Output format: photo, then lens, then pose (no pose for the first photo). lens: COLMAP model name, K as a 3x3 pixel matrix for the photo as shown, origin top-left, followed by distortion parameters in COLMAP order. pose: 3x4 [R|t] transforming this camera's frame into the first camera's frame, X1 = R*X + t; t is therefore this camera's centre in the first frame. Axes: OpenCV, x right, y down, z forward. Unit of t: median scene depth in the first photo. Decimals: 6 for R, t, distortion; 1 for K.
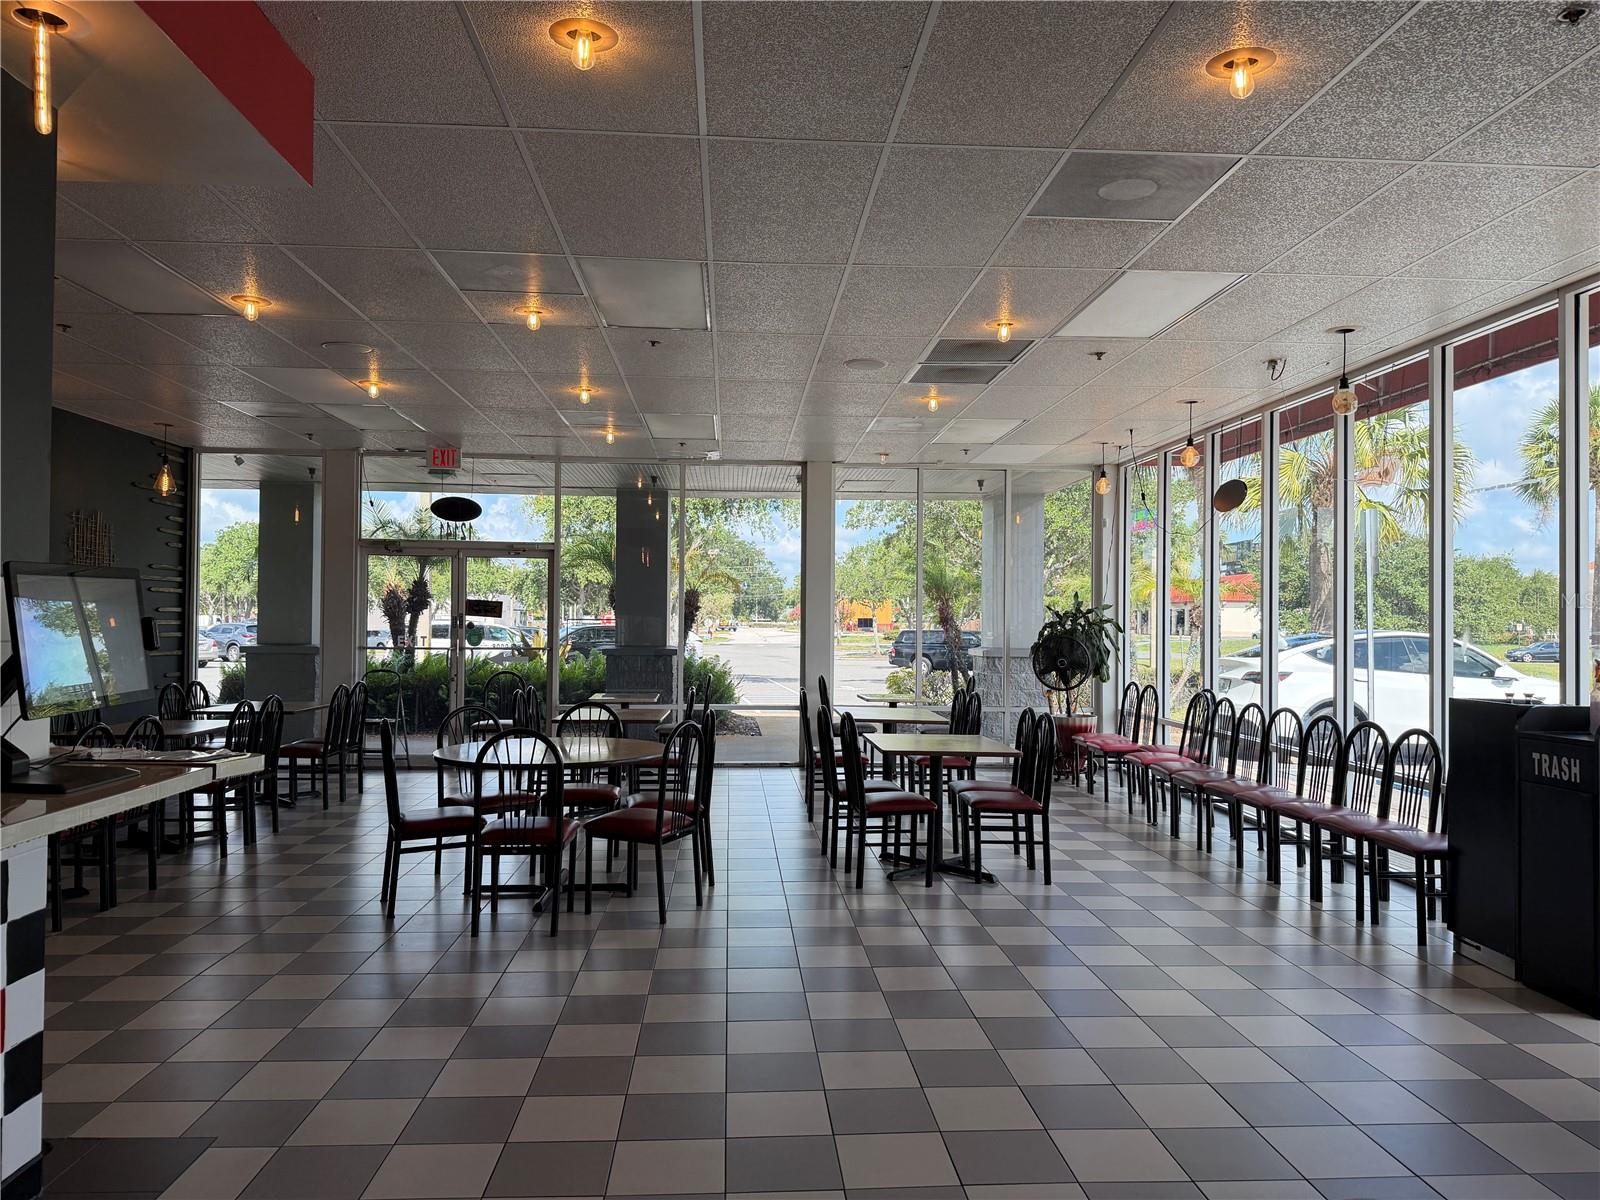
lens RADIAL K [[1130.4, 0, 802.0], [0, 1130.4, 615.1], [0, 0, 1]] dist [0.066776, -0.079709]
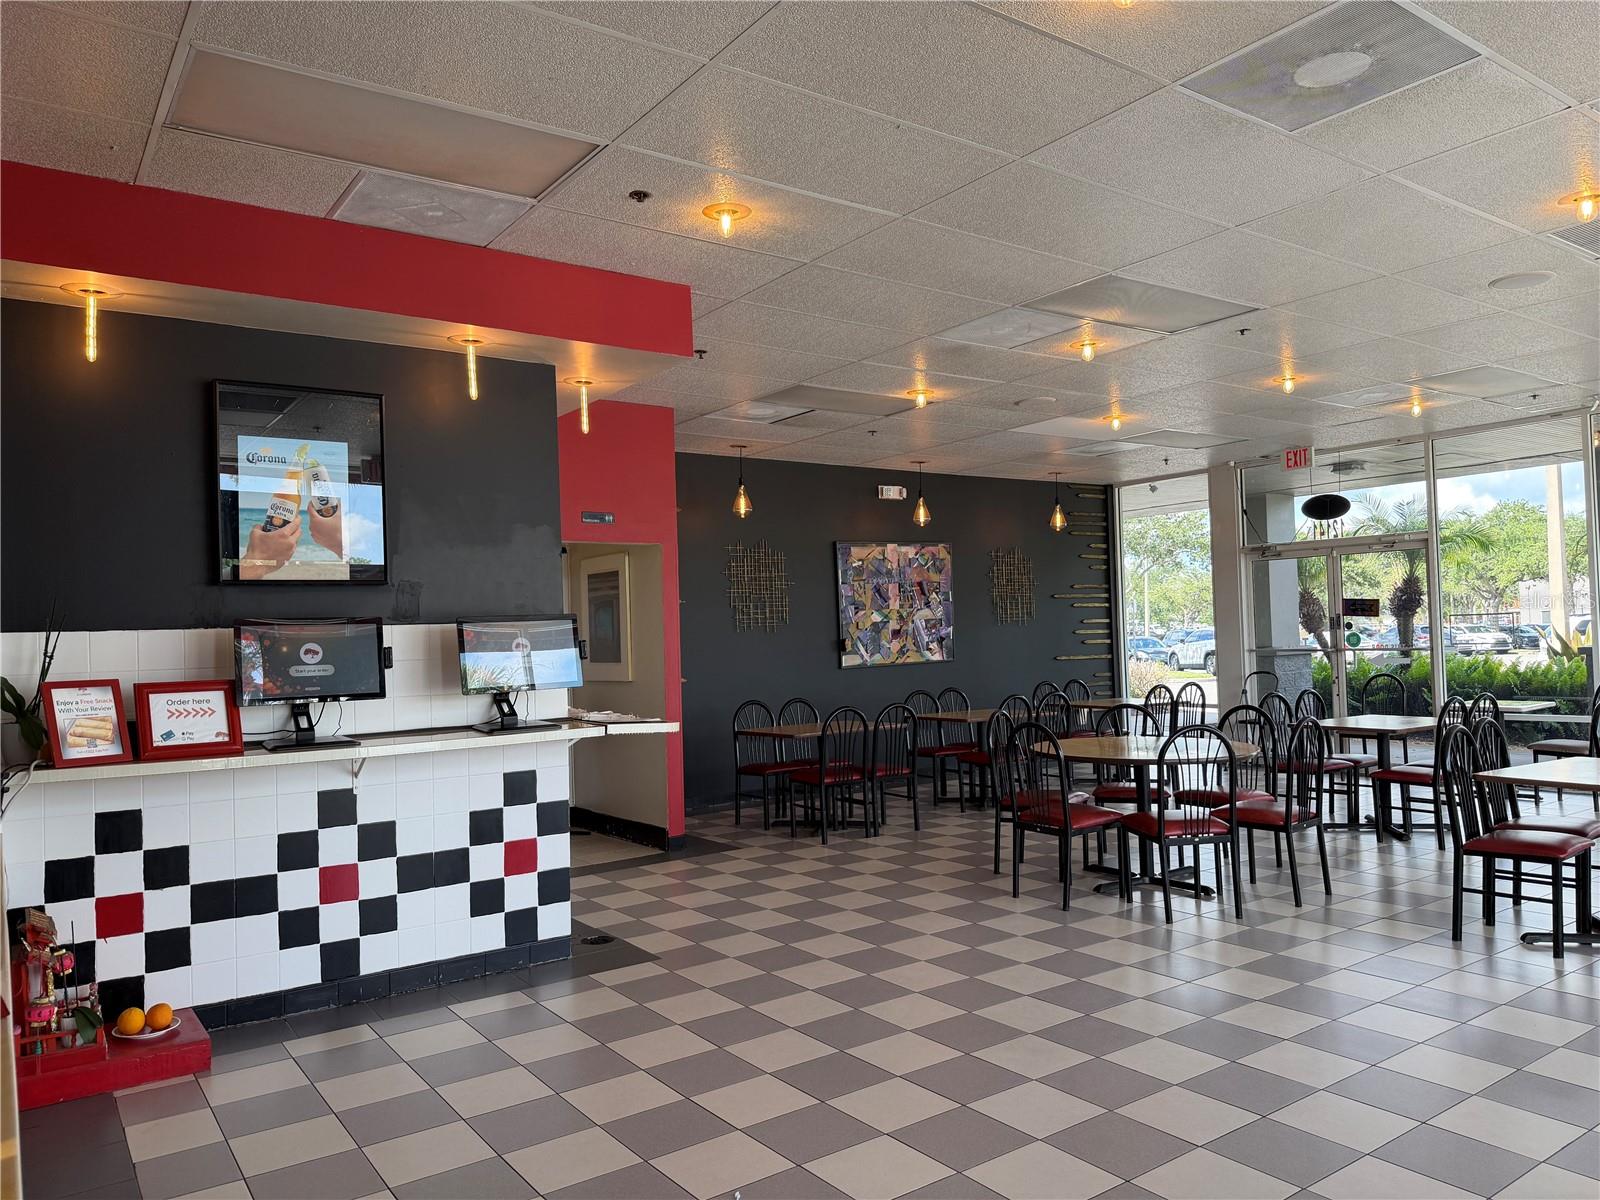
lens RADIAL K [[1130.4, 0, 787.7], [0, 1130.4, 618.2], [0, 0, 1]] dist [0.066776, -0.079709]
pose [[0.519662, -0.037030, -0.853569, 0.294335], [0.037370, 0.999089, -0.020591, 0.004768], [0.853554, -0.021197, 0.520572, 0.097899]]
